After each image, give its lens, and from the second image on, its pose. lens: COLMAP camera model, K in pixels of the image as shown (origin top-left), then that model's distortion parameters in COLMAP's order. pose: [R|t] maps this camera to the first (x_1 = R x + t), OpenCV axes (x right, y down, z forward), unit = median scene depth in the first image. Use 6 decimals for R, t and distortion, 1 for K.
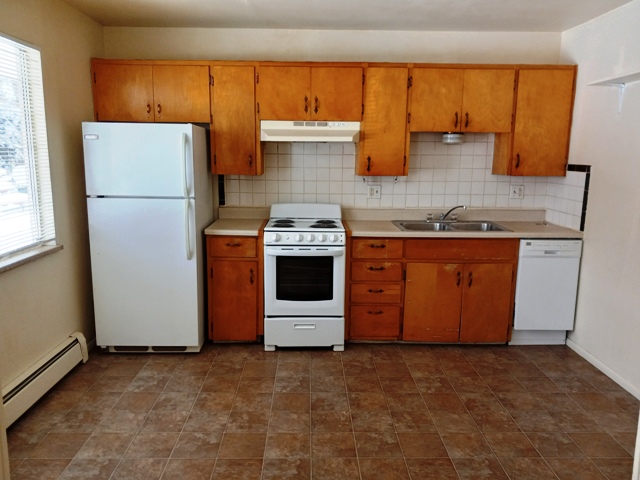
lens RADIAL K [[509.1, 0, 318.3], [0, 509.1, 248.3], [0, 0, 1]] dist [0.134540, -0.273264]
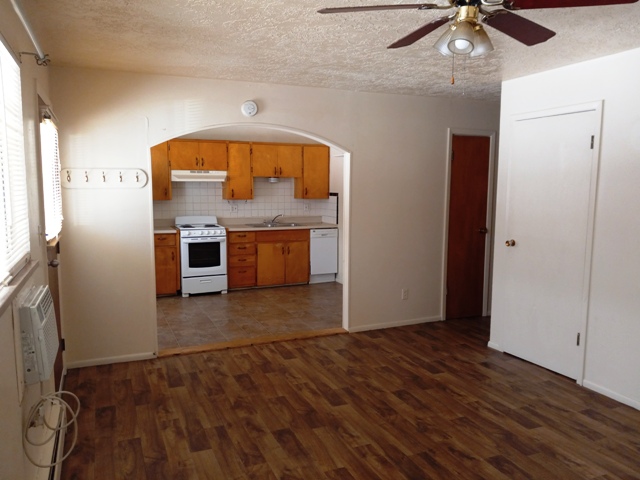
lens RADIAL K [[509.1, 0, 318.3], [0, 509.1, 248.3], [0, 0, 1]] dist [0.134540, -0.273264]
pose [[0.926458, -0.054191, 0.372478, -0.325310], [0.075933, 0.996144, -0.043941, 0.144065], [-0.368660, 0.068992, 0.927000, -0.851155]]
